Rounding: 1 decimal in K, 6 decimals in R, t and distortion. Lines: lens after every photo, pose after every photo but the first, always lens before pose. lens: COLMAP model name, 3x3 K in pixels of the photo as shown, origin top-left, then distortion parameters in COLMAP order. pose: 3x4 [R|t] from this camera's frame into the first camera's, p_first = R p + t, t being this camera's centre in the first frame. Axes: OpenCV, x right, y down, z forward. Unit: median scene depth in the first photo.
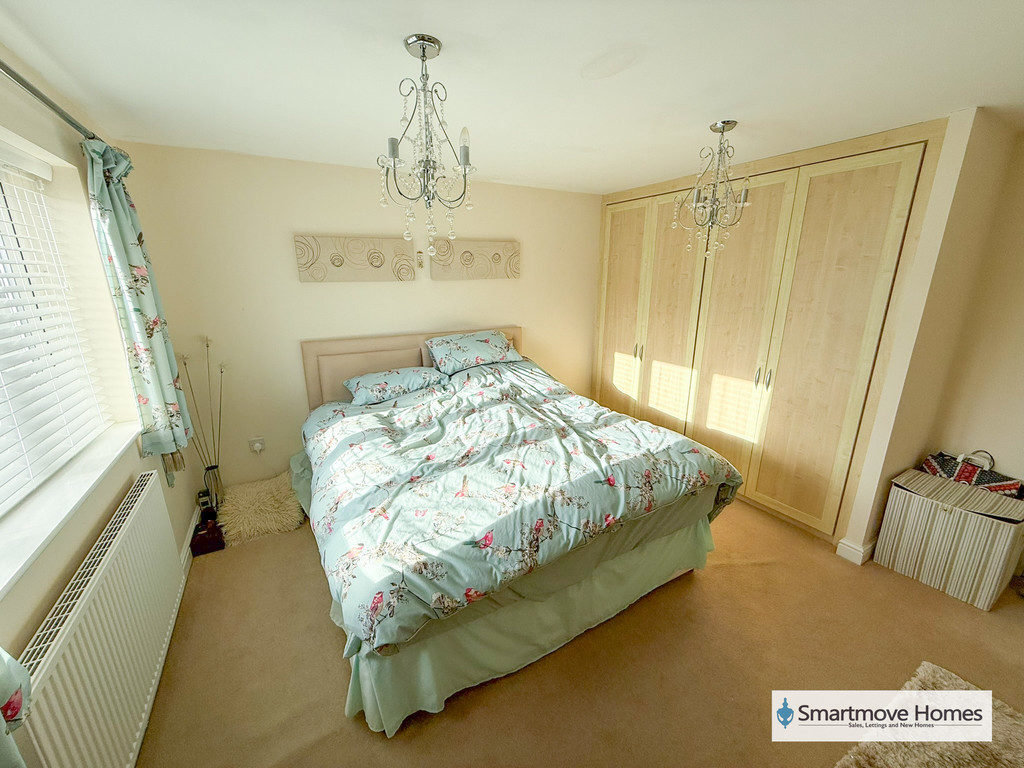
lens RADIAL K [[408.0, 0, 514.1], [0, 408.0, 380.8], [0, 0, 1]] dist [-0.001965, -0.000116]
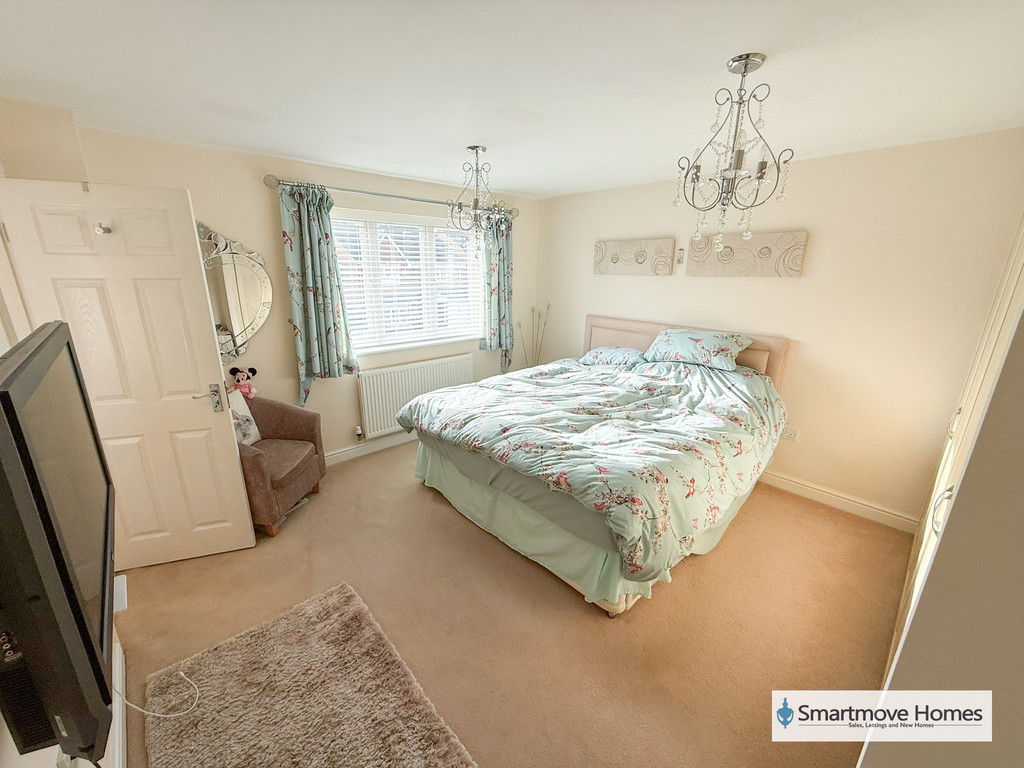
lens RADIAL K [[408.0, 0, 512.1], [0, 408.0, 387.2], [0, 0, 1]] dist [-0.001965, -0.000116]
pose [[0.222203, 0.278151, -0.934483, 0.863838], [-0.259762, 0.940690, 0.218232, -0.101562], [0.939760, 0.194252, 0.281278, 0.386563]]
